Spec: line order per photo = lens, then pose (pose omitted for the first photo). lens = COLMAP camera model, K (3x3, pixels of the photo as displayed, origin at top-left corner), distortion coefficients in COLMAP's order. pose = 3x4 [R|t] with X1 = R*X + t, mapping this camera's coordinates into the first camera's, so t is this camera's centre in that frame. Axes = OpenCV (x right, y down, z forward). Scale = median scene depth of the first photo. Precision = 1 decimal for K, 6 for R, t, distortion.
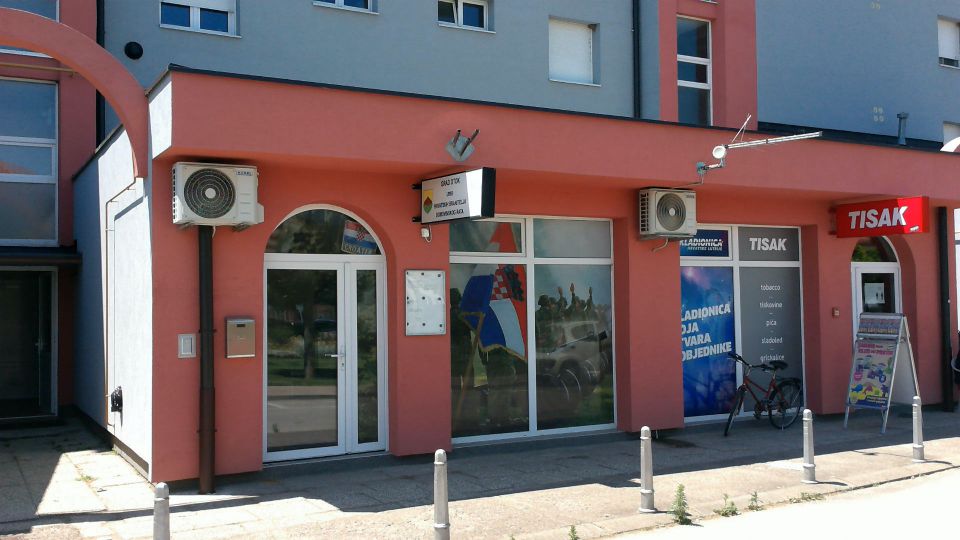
lens RADIAL K [[865.4, 0, 480.0], [0, 865.4, 270.0], [0, 0, 1]] dist [0.052520, 0.000293]
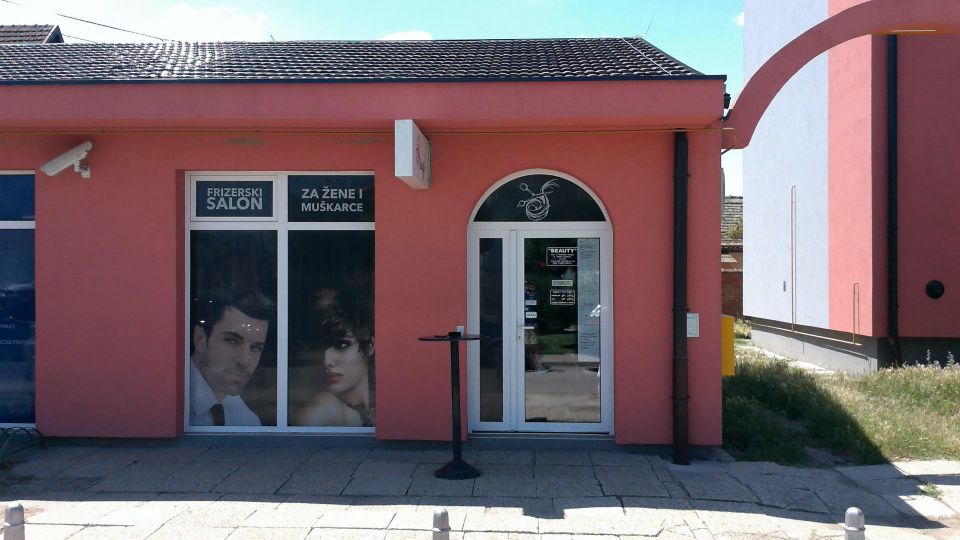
lens RADIAL K [[865.4, 0, 480.0], [0, 865.4, 270.0], [0, 0, 1]] dist [0.052520, 0.000293]
pose [[0.847401, 0.012296, -0.530811, 0.440228], [0.006252, 0.999431, 0.033133, 0.003482], [0.530917, -0.031395, 0.846842, 0.248697]]
